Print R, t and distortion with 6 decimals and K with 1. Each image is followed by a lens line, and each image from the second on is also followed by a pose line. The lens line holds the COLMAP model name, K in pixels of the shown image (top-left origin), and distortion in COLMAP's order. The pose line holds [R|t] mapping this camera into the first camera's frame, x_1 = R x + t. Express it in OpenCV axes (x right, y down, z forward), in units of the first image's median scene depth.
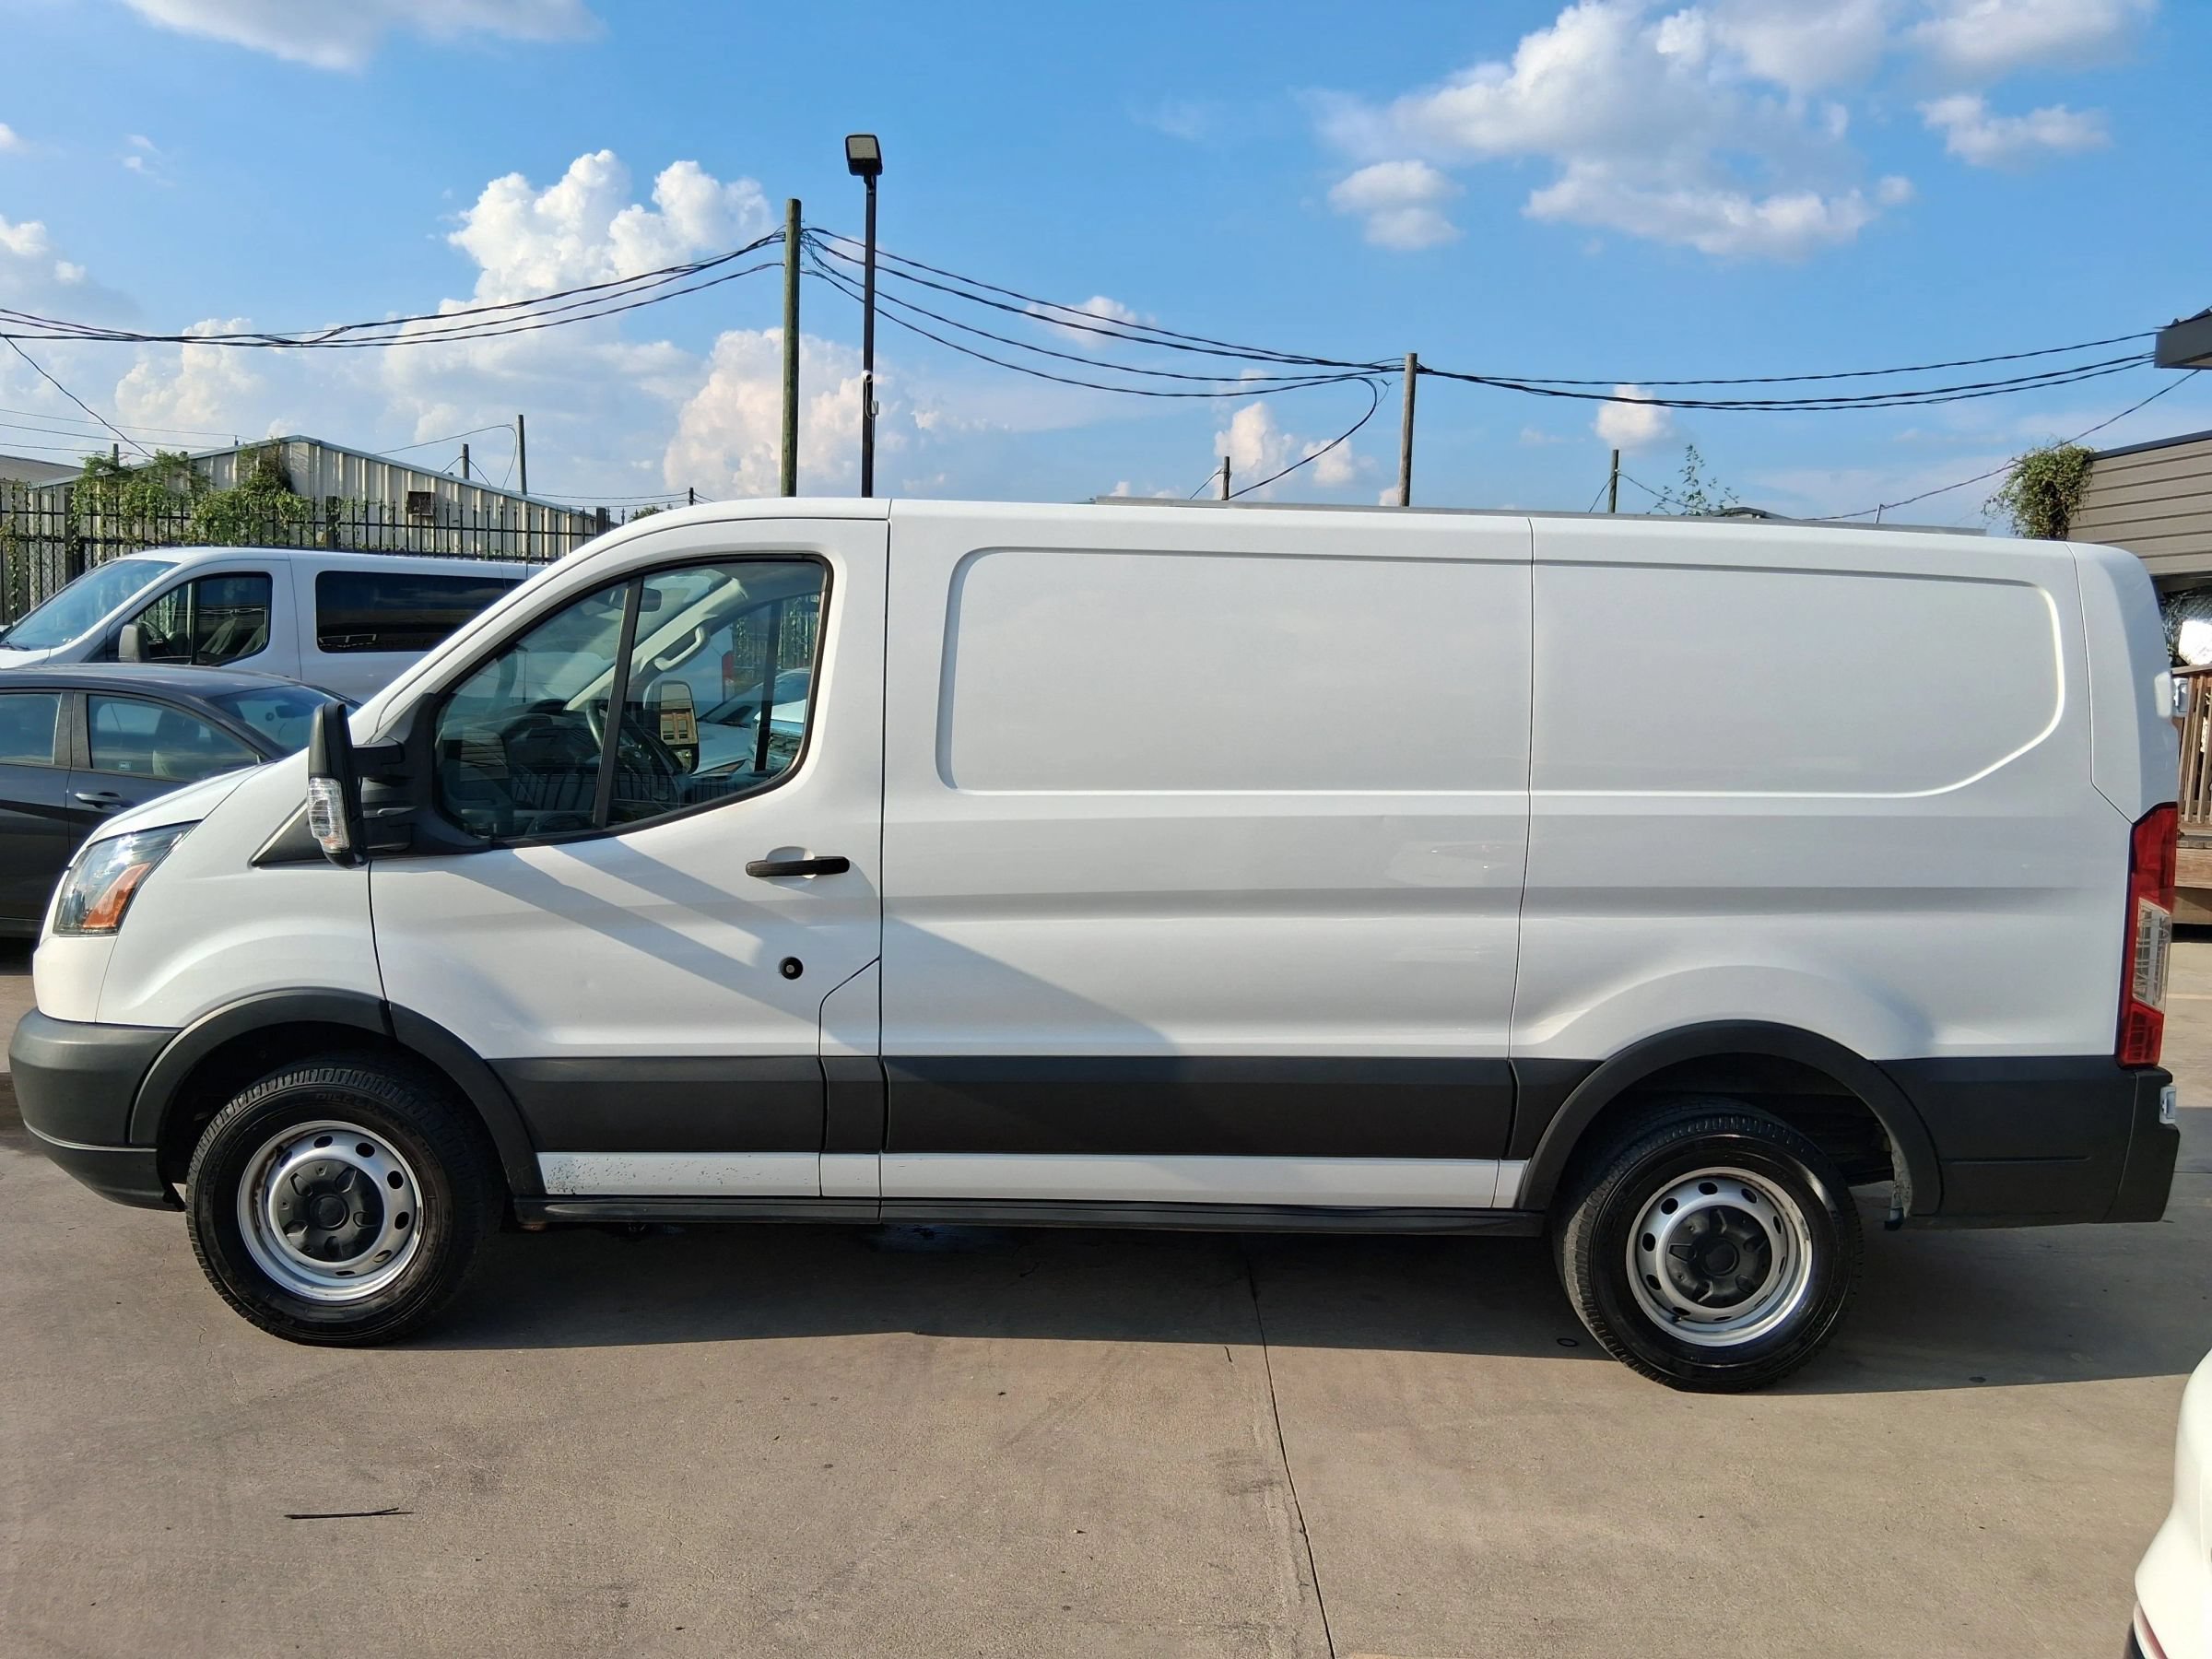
lens RADIAL K [[1704.7, 0, 1108.9], [0, 1704.7, 813.4], [0, 0, 1]] dist [0.100255, -0.154676]
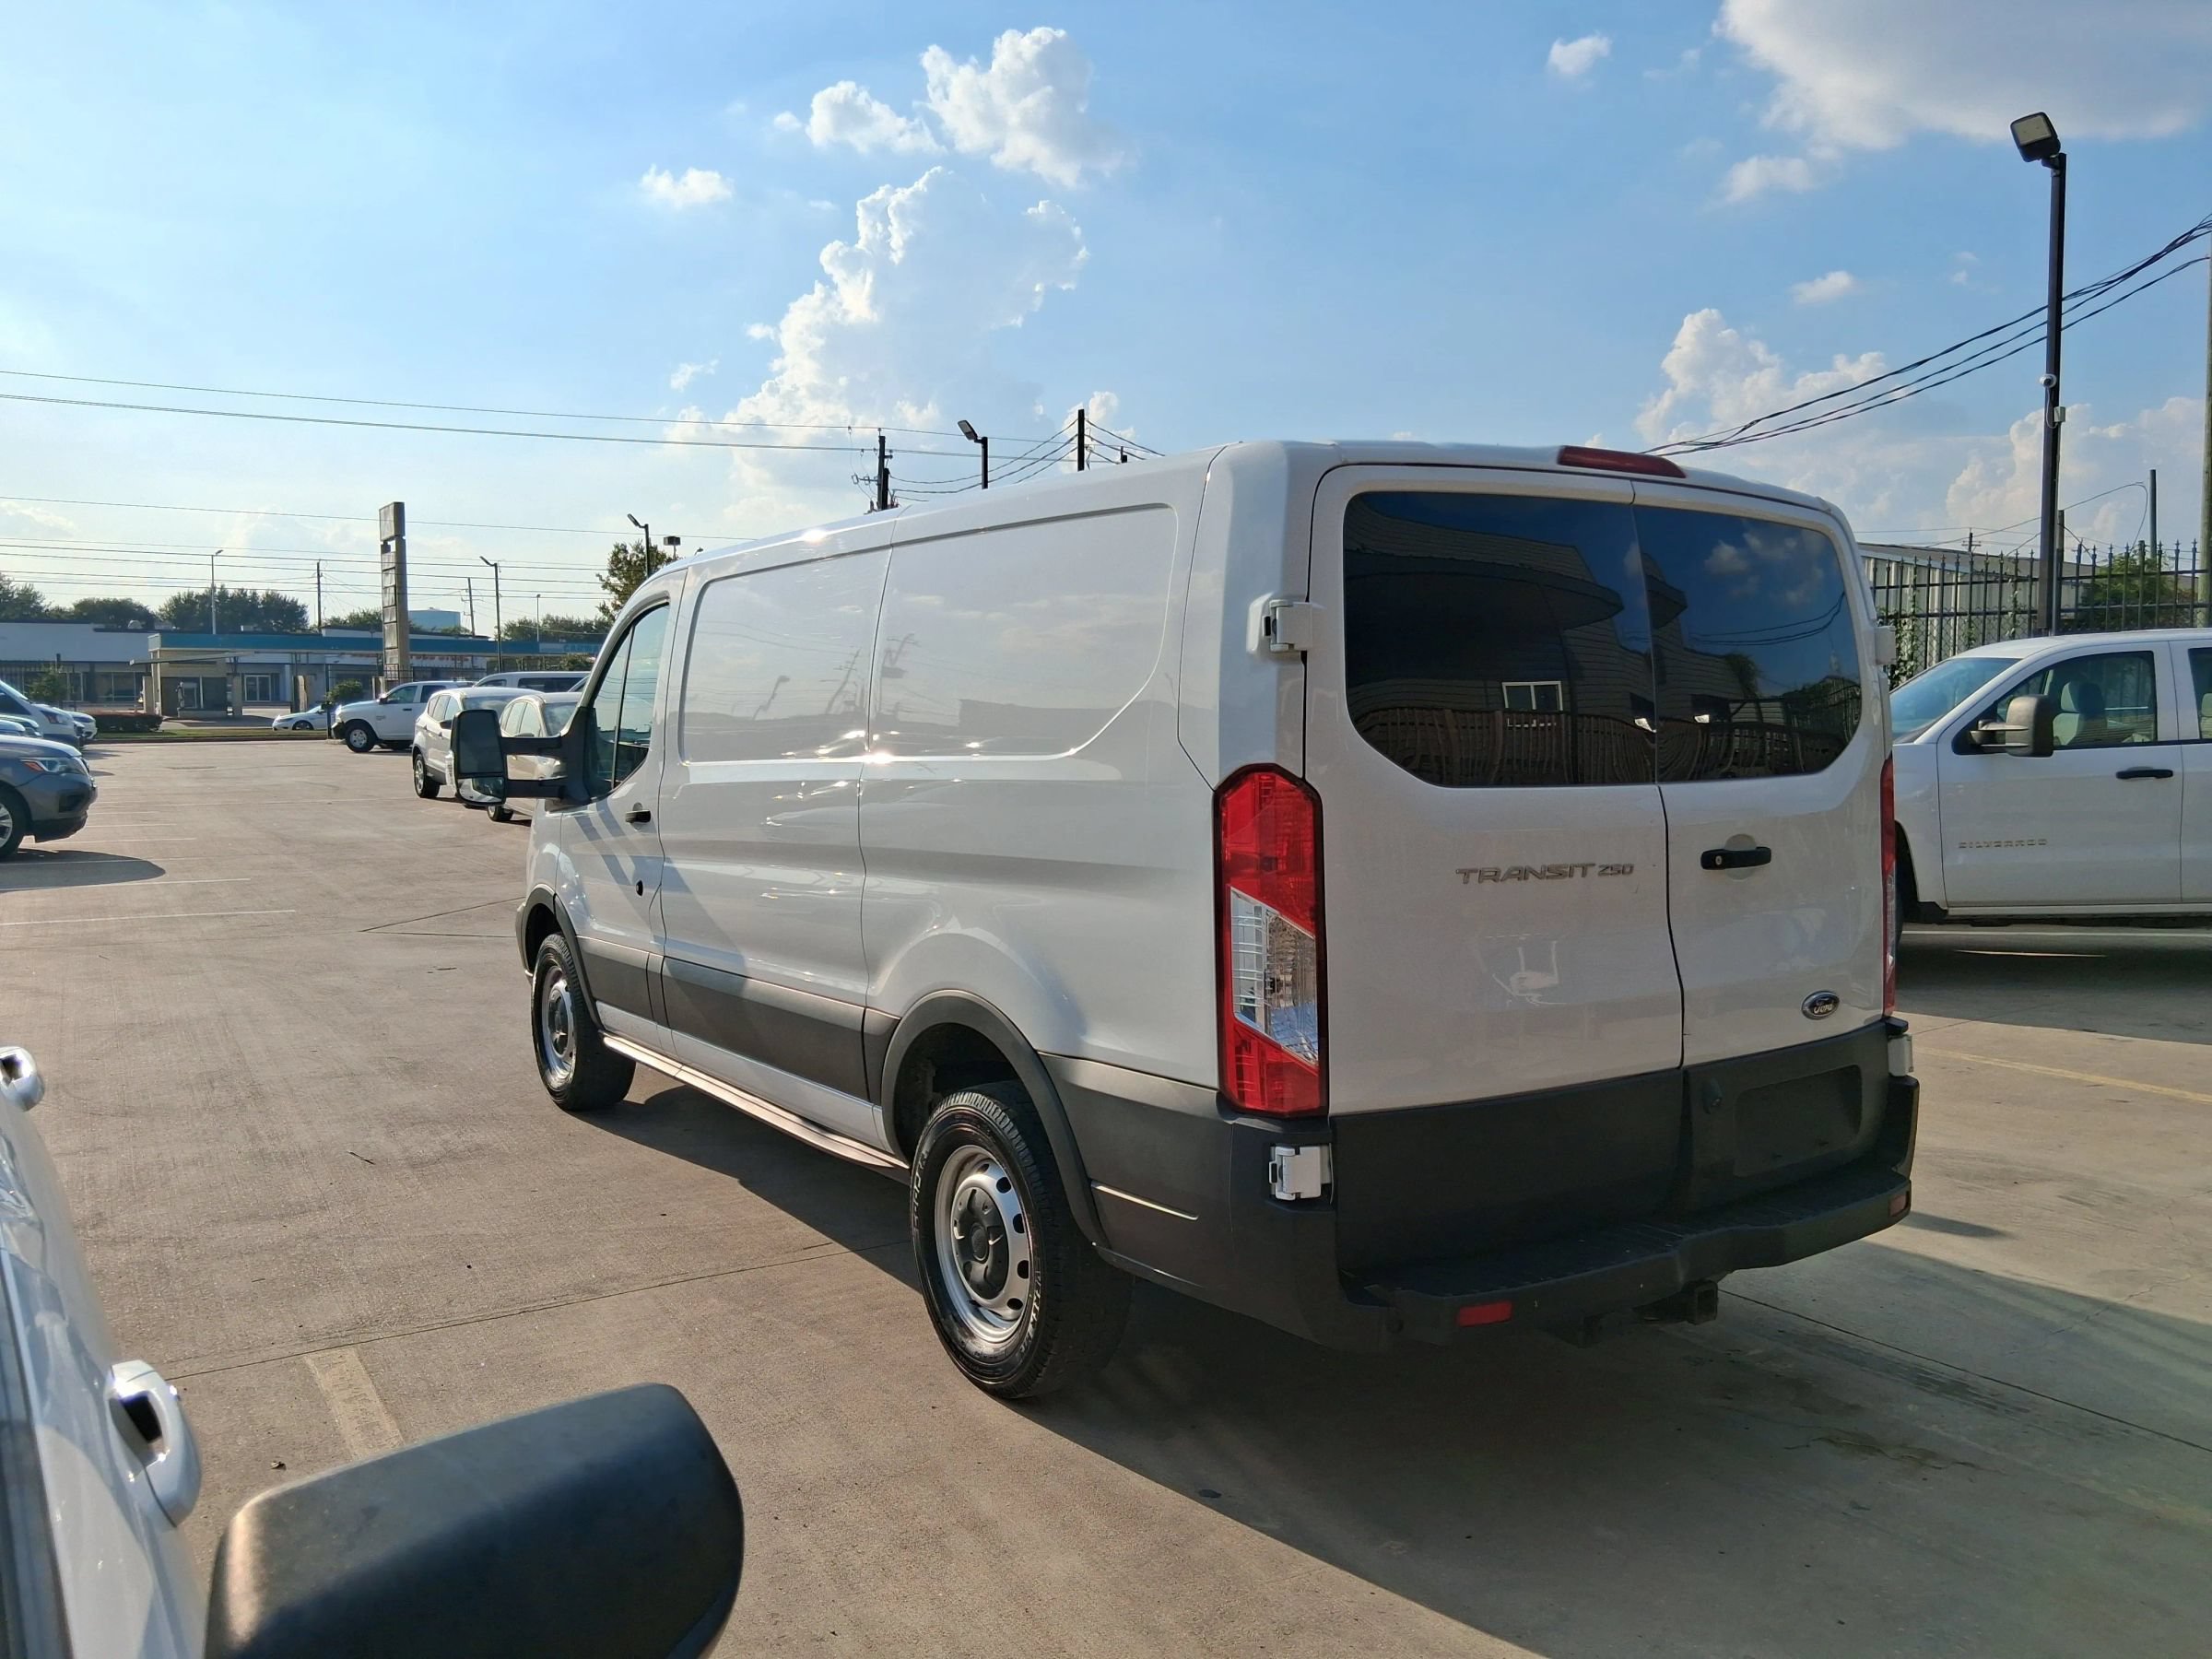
lens RADIAL K [[1692.0, 0, 1127.5], [0, 1692.0, 834.9], [0, 0, 1]] dist [0.114889, -0.176633]
pose [[0.579180, 0.023043, -0.814874, 1.169154], [-0.052661, 0.998570, -0.009192, 0.034033], [0.813497, 0.048236, 0.579565, 0.505650]]
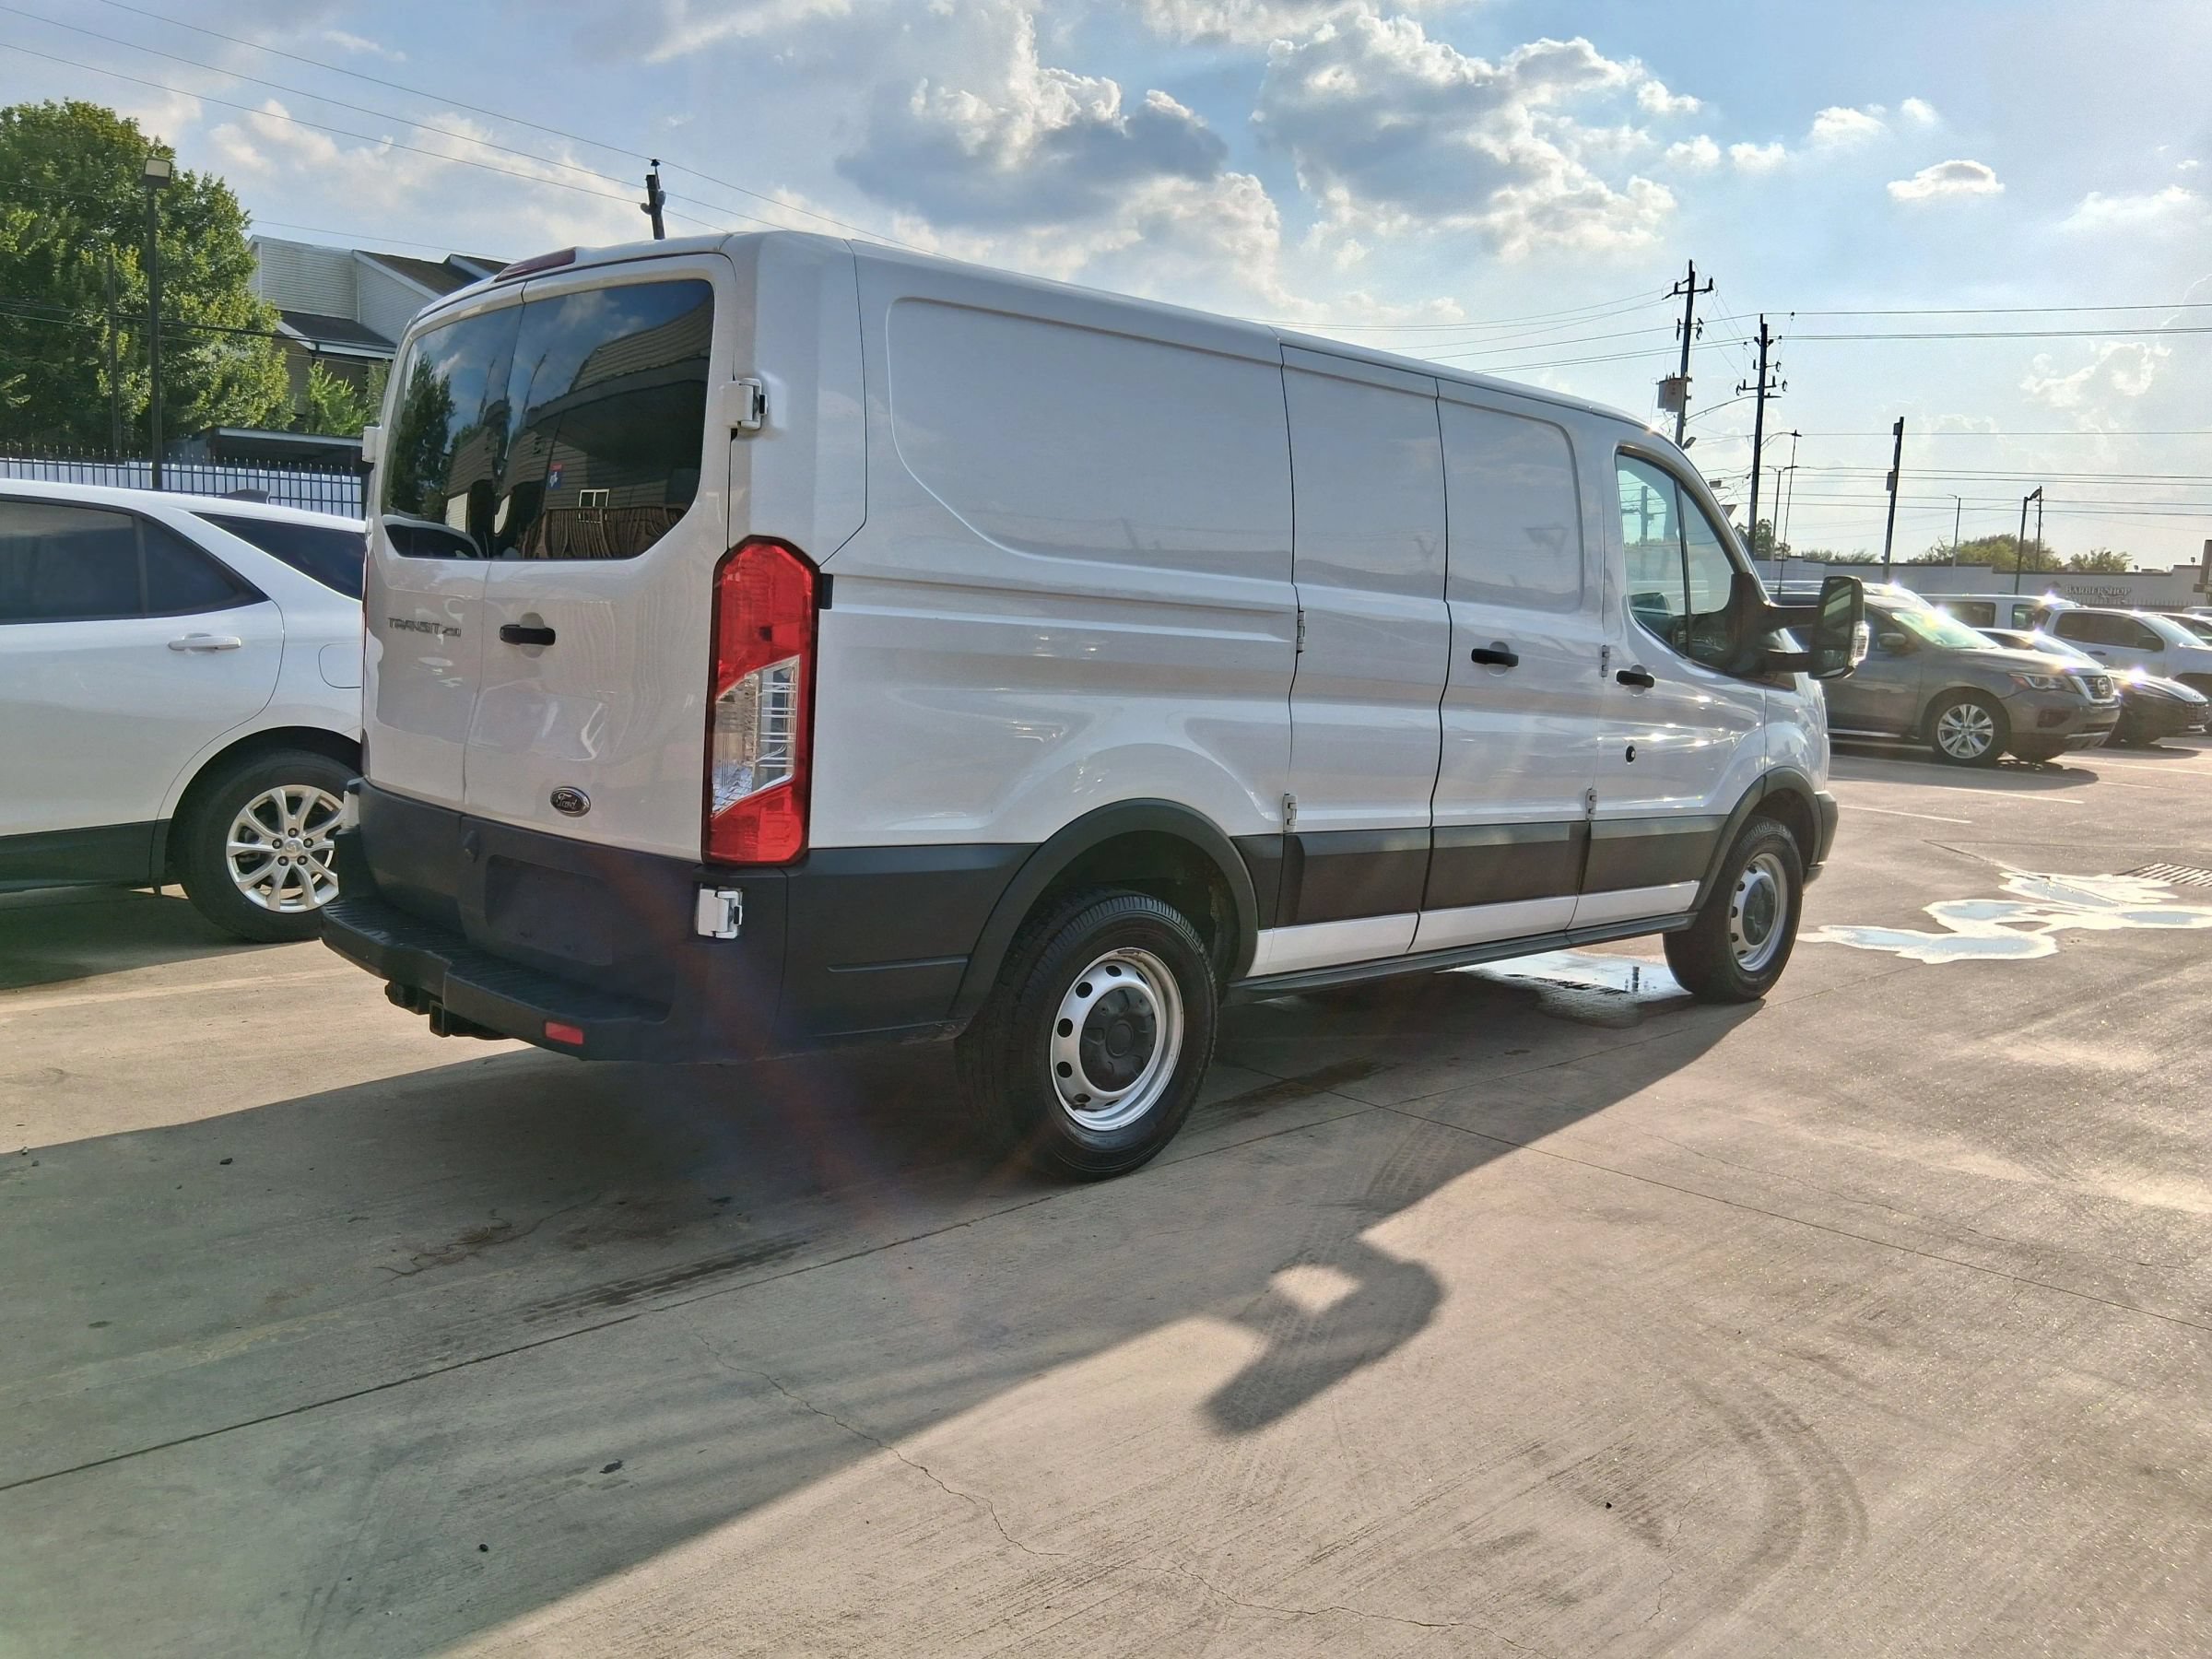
lens RADIAL K [[1687.7, 0, 1098.8], [0, 1687.7, 836.3], [0, 0, 1]] dist [0.108983, -0.195392]
pose [[-0.716773, 0.027630, -0.696759, 1.047967], [-0.127779, 0.977090, 0.170197, -0.066765], [0.685499, 0.211024, -0.696821, 2.116903]]
